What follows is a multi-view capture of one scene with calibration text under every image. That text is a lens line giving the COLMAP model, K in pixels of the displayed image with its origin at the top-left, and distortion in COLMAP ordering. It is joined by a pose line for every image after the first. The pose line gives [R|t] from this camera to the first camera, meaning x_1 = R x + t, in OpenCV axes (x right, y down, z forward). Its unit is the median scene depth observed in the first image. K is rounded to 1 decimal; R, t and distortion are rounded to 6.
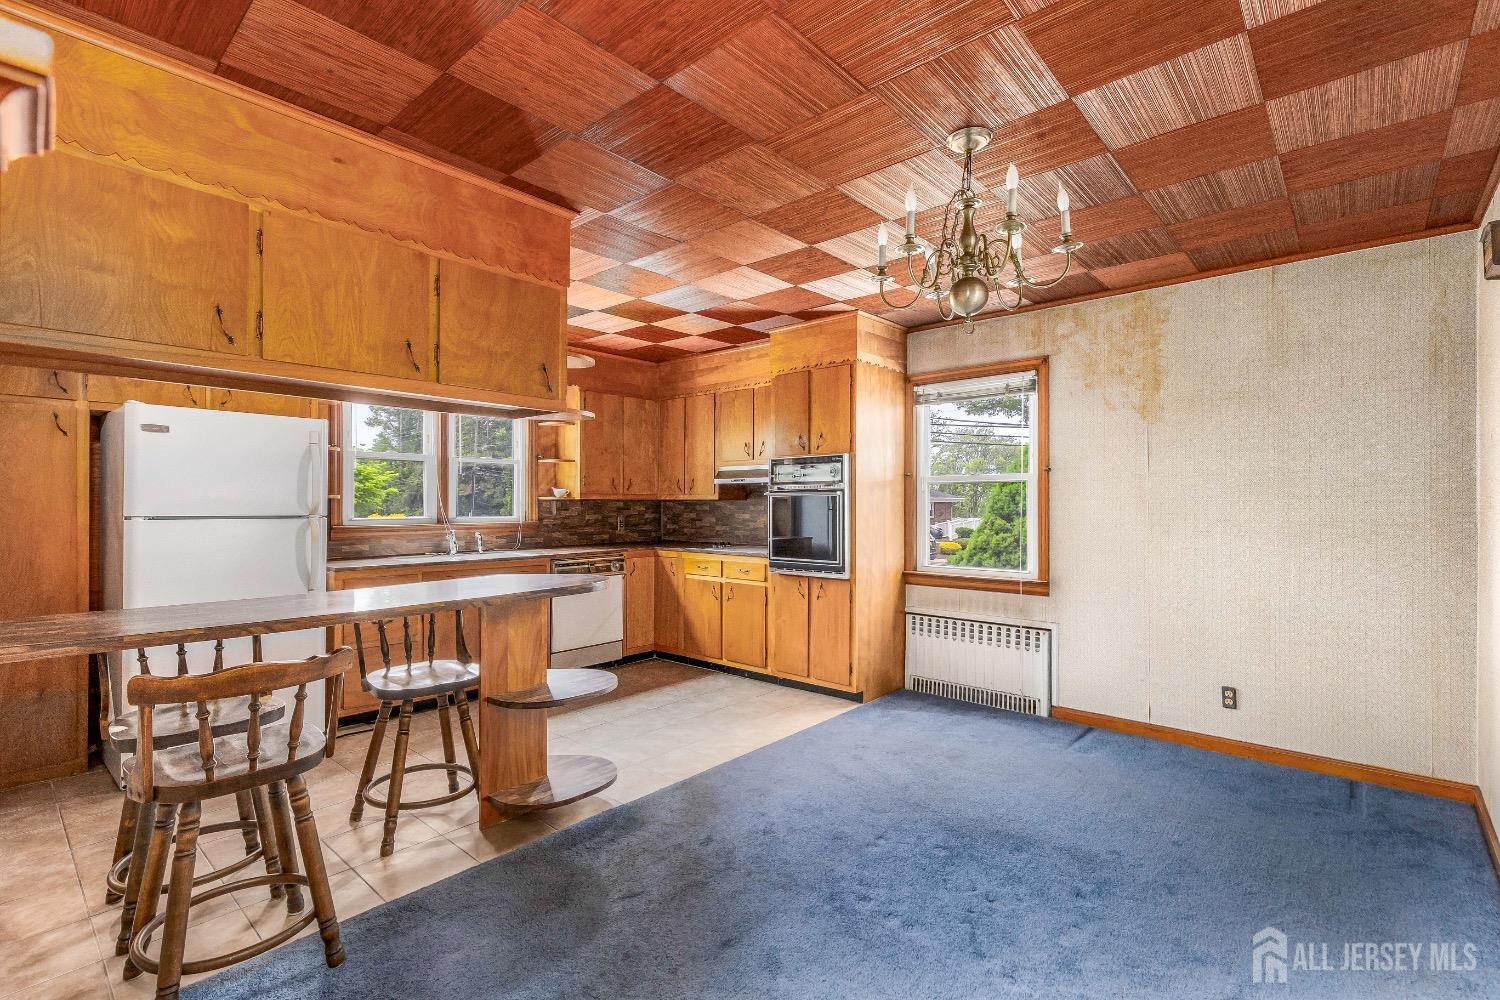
lens RADIAL K [[680.9, 0, 764.6], [0, 680.9, 501.4], [0, 0, 1]] dist [0.003497, 0.000428]
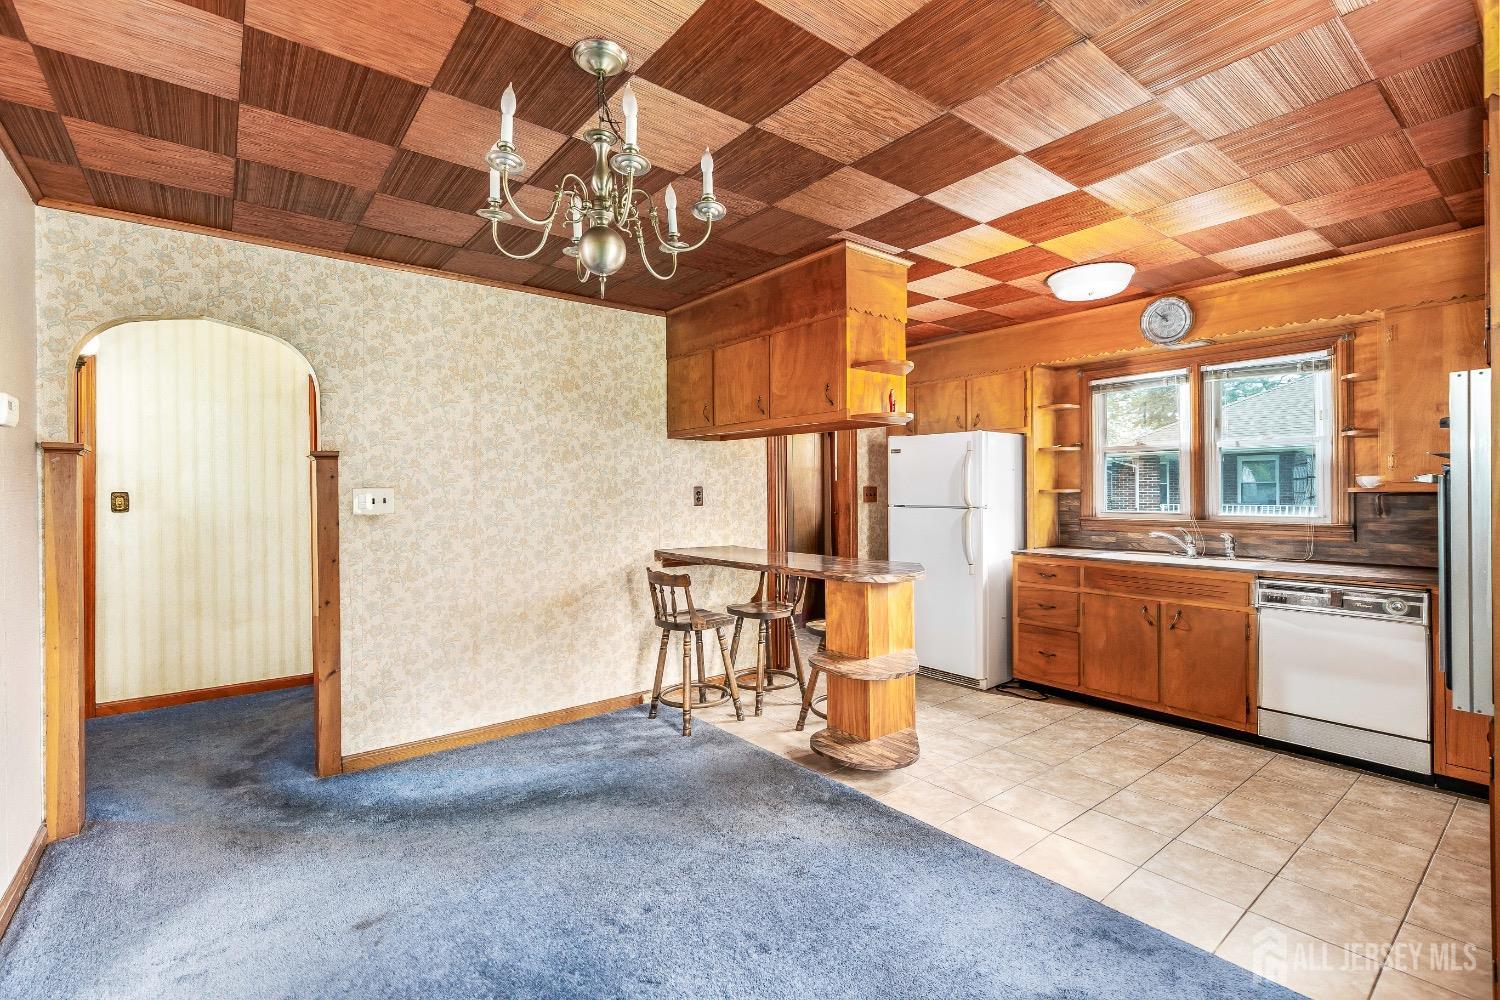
lens RADIAL K [[680.9, 0, 759.5], [0, 680.9, 493.7], [0, 0, 1]] dist [0.003497, 0.000428]
pose [[-0.184444, -0.006922, -0.982819, 0.570907], [0.002545, 0.999968, -0.007521, 0.005086], [0.982840, -0.003889, -0.184420, 0.729545]]
